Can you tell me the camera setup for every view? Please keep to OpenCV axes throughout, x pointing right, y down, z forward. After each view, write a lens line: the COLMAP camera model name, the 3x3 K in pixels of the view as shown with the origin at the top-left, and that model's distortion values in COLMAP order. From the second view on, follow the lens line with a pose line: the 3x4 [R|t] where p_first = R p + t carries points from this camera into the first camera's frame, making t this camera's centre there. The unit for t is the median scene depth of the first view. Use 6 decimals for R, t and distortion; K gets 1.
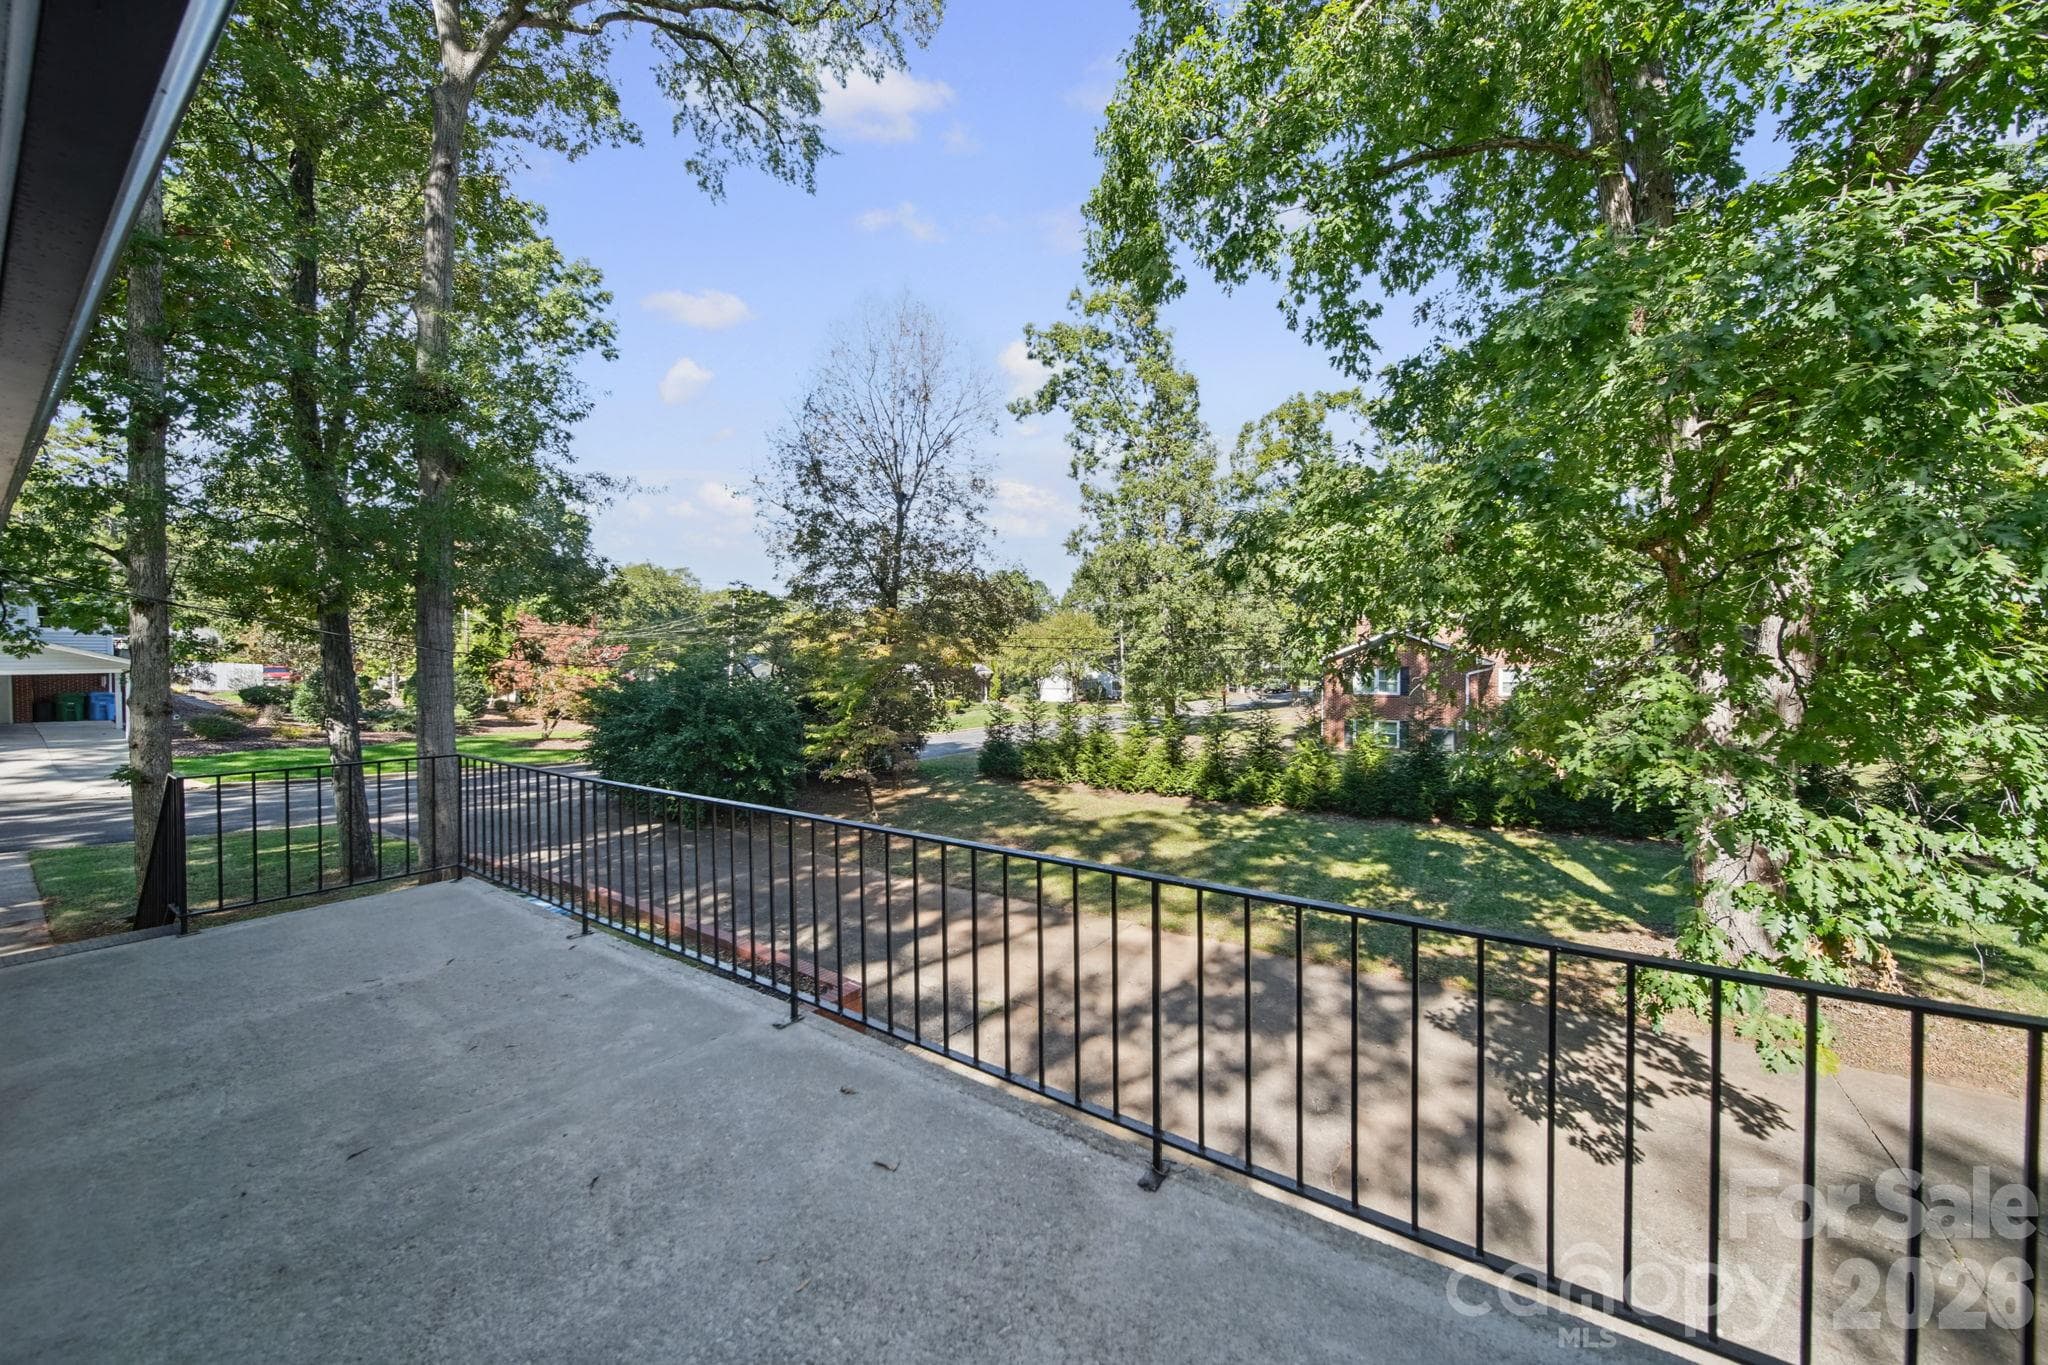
lens RADIAL K [[746.6, 0, 1024.0], [0, 746.6, 682.5], [0, 0, 1]] dist [-0.000215, 0.000015]
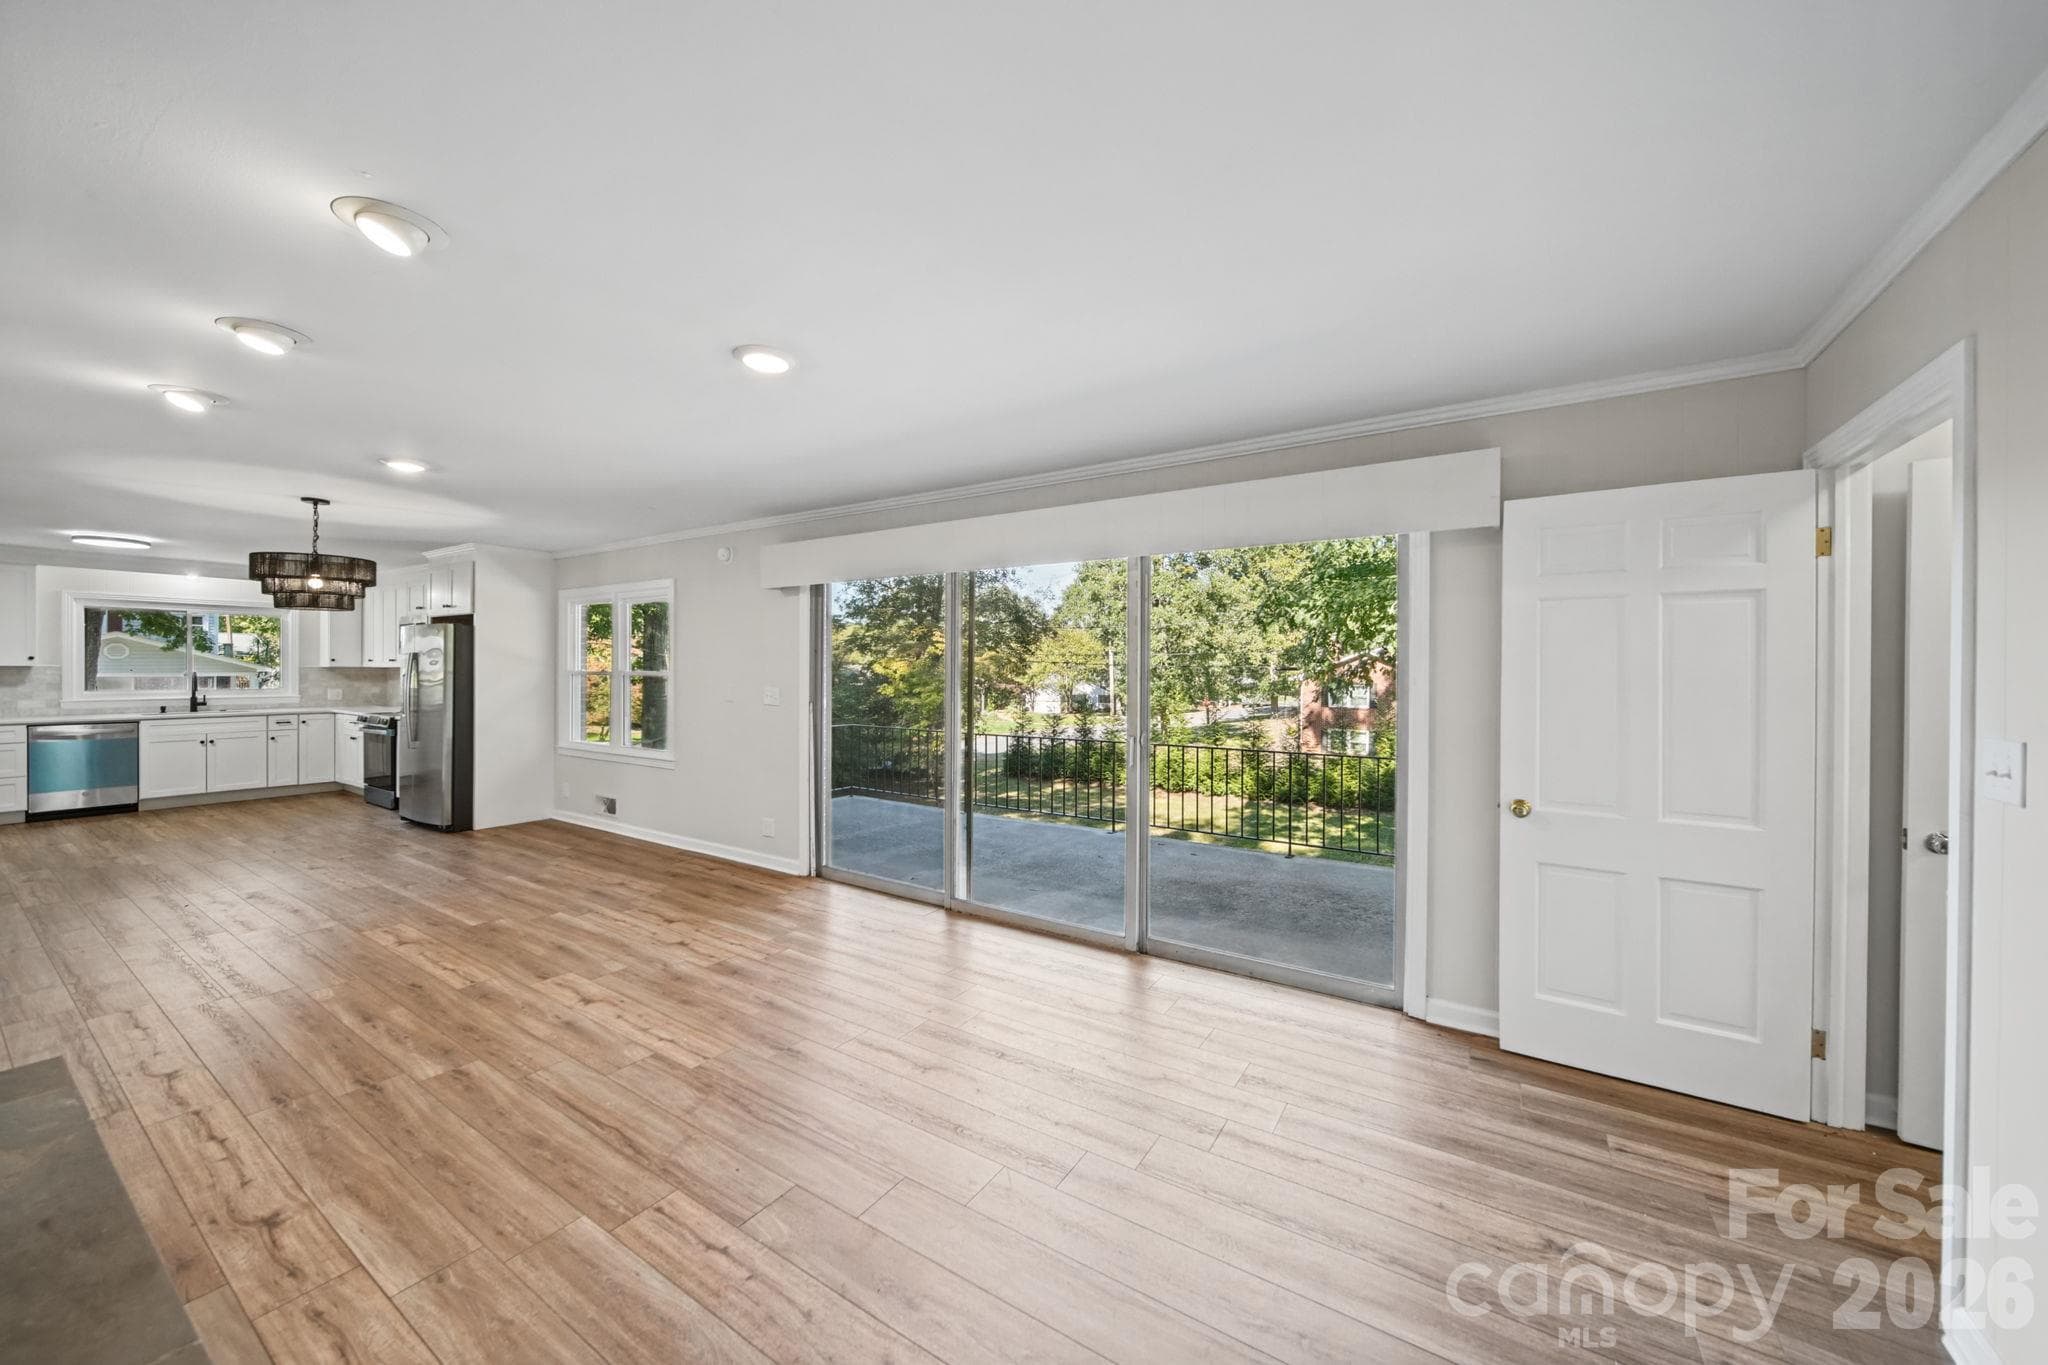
lens RADIAL K [[746.6, 0, 1024.0], [0, 746.6, 682.5], [0, 0, 1]] dist [-0.000215, 0.000015]
pose [[0.999407, 0.012285, 0.032174, -0.076916], [-0.011733, 0.999782, -0.017263, 0.004516], [-0.032379, 0.016875, 0.999333, -0.148188]]
